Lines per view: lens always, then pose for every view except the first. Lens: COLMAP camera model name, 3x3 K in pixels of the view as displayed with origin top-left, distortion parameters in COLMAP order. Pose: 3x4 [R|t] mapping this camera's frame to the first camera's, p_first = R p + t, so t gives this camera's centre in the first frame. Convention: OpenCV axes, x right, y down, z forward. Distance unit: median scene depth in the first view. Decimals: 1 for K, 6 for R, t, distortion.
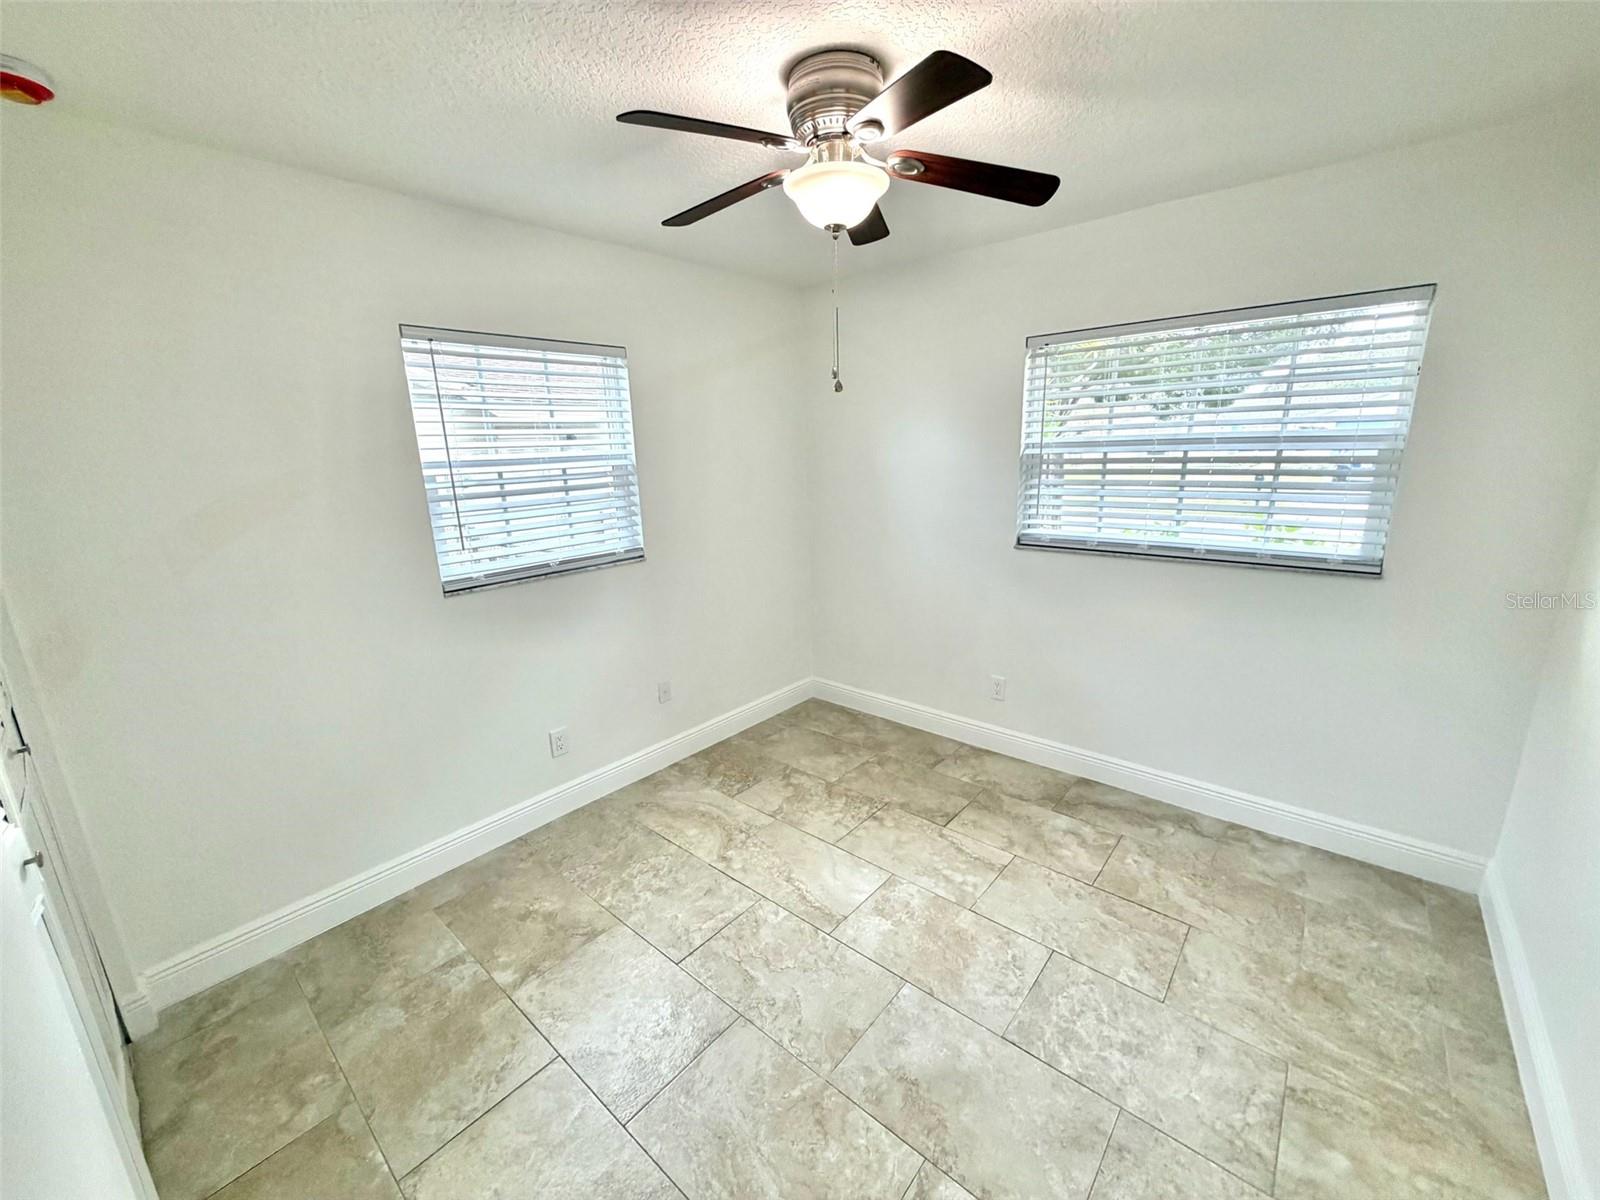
lens RADIAL K [[636.9, 0, 791.2], [0, 636.9, 598.2], [0, 0, 1]] dist [-0.002542, 0.001190]
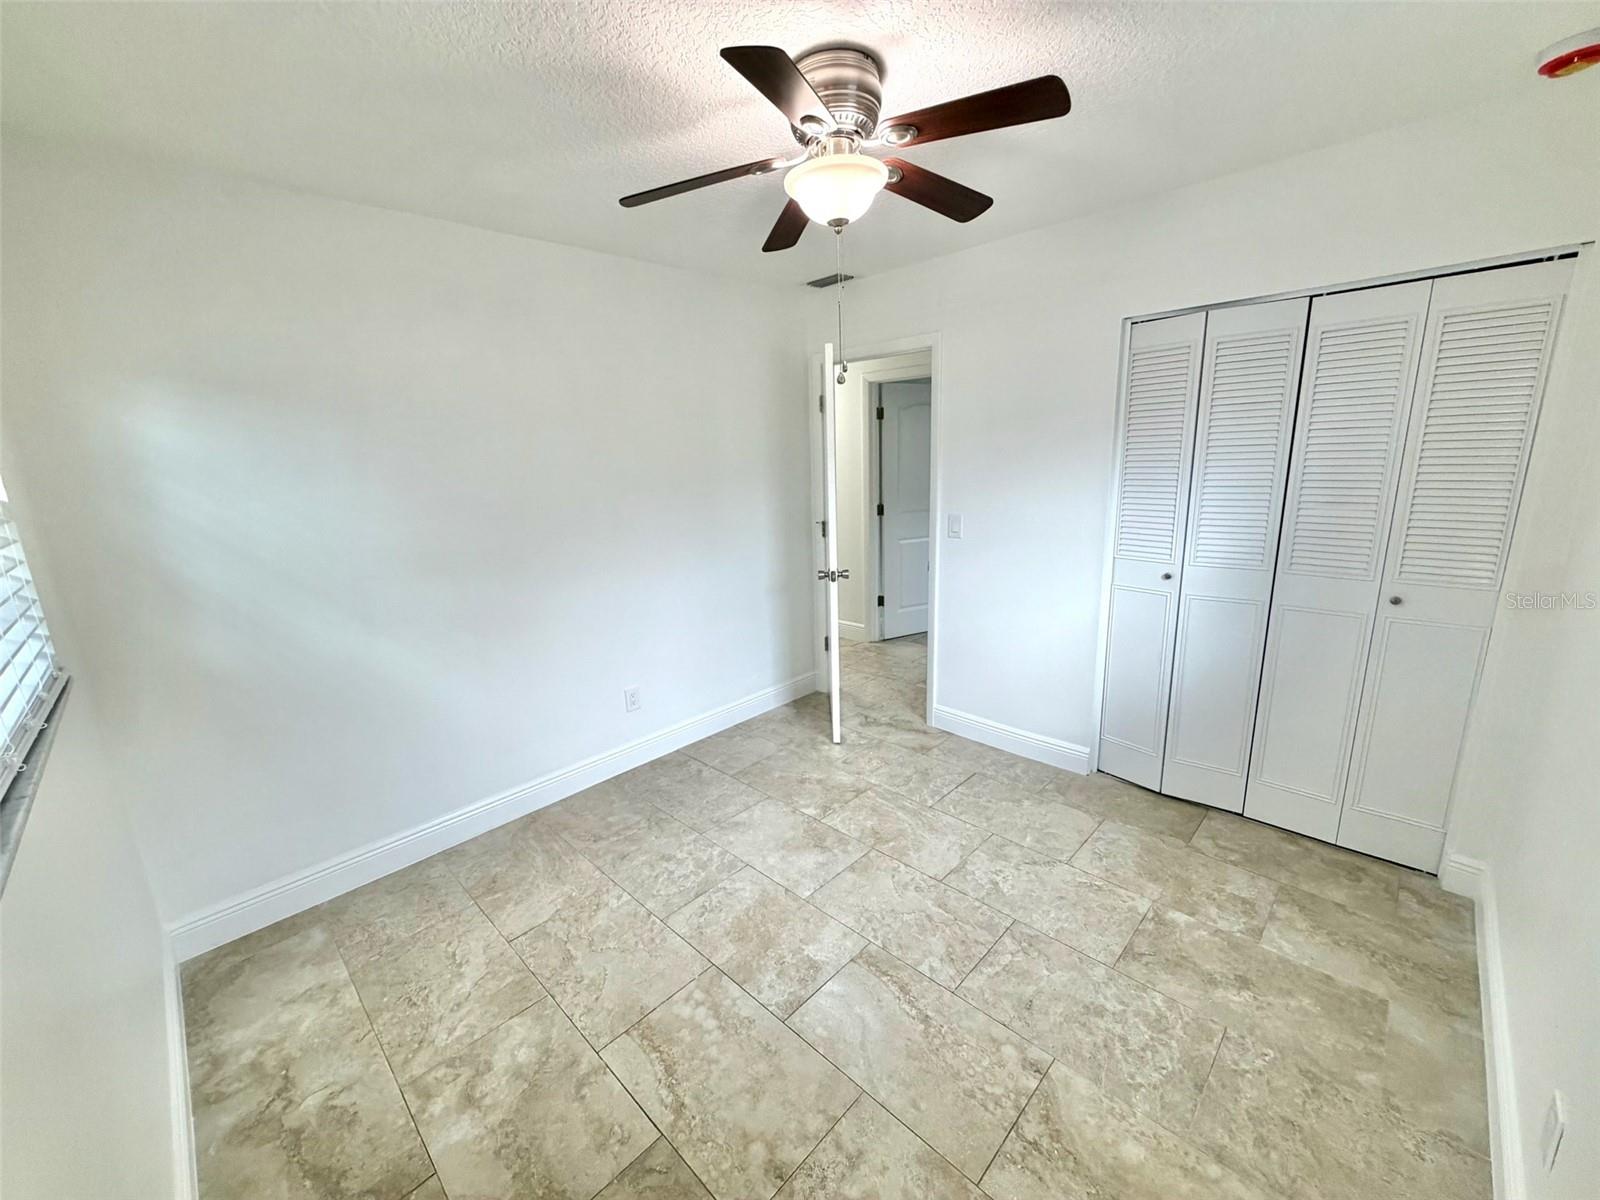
lens RADIAL K [[636.9, 0, 787.7], [0, 636.9, 604.5], [0, 0, 1]] dist [-0.002542, 0.001190]
pose [[-0.995194, 0.052732, 0.082516, 0.075179], [0.084529, 0.888013, 0.451982, -0.360070], [-0.049442, 0.456784, -0.888203, 1.558341]]
